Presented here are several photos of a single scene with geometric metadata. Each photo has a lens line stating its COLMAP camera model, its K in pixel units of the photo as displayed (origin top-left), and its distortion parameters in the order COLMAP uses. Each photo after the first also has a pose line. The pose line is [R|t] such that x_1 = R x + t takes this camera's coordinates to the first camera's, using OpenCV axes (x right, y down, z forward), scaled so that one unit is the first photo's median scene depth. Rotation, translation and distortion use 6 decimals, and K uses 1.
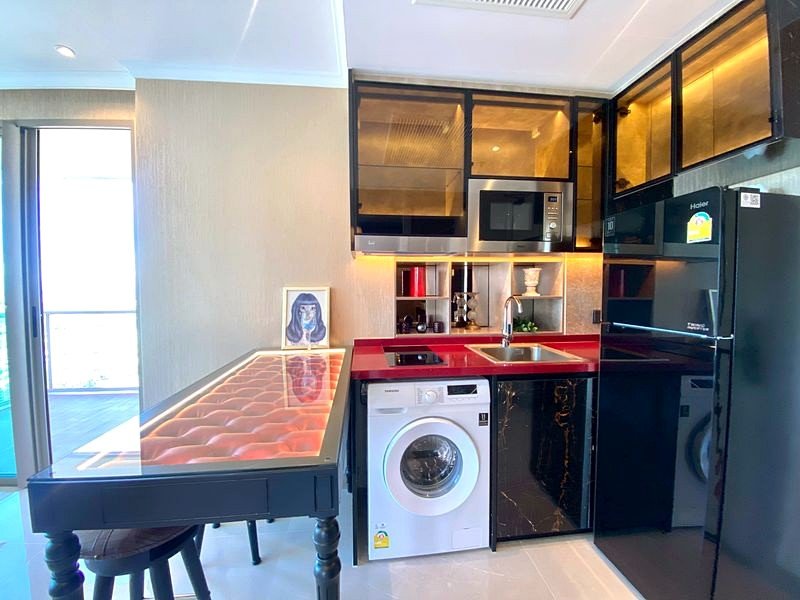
lens RADIAL K [[329.3, 0, 399.0], [0, 329.3, 299.5], [0, 0, 1]] dist [-0.000165, -0.007796]
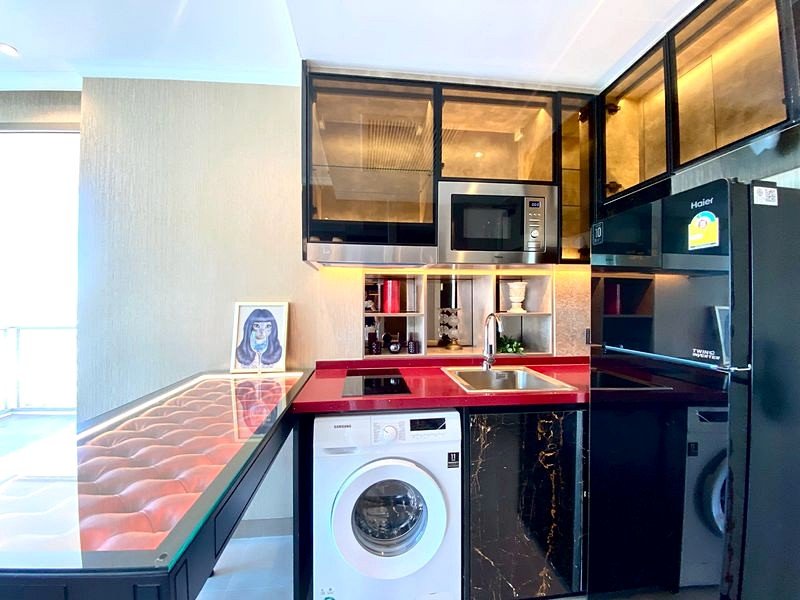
lens RADIAL K [[329.3, 0, 398.8], [0, 329.3, 298.5], [0, 0, 1]] dist [-0.000165, -0.007796]
pose [[0.999965, 0.003420, -0.007669, 0.113044], [-0.003773, 0.998913, -0.046471, -0.008660], [0.007502, 0.046498, 0.998890, 0.127177]]
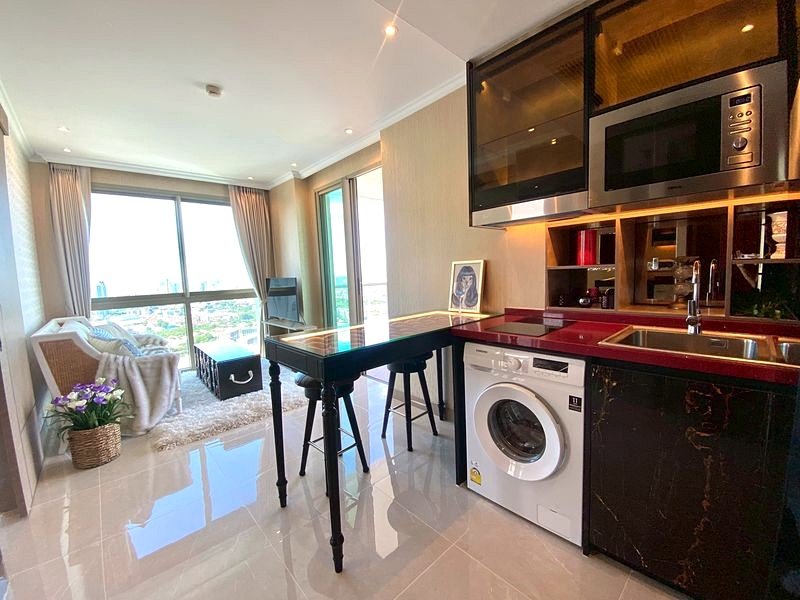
lens RADIAL K [[329.3, 0, 399.0], [0, 329.3, 303.4], [0, 0, 1]] dist [-0.000165, -0.007796]
pose [[0.592160, 0.058162, -0.803719, 0.617646], [0.009837, 0.996796, 0.079381, 0.021947], [0.805760, -0.054912, 0.589691, 0.110366]]
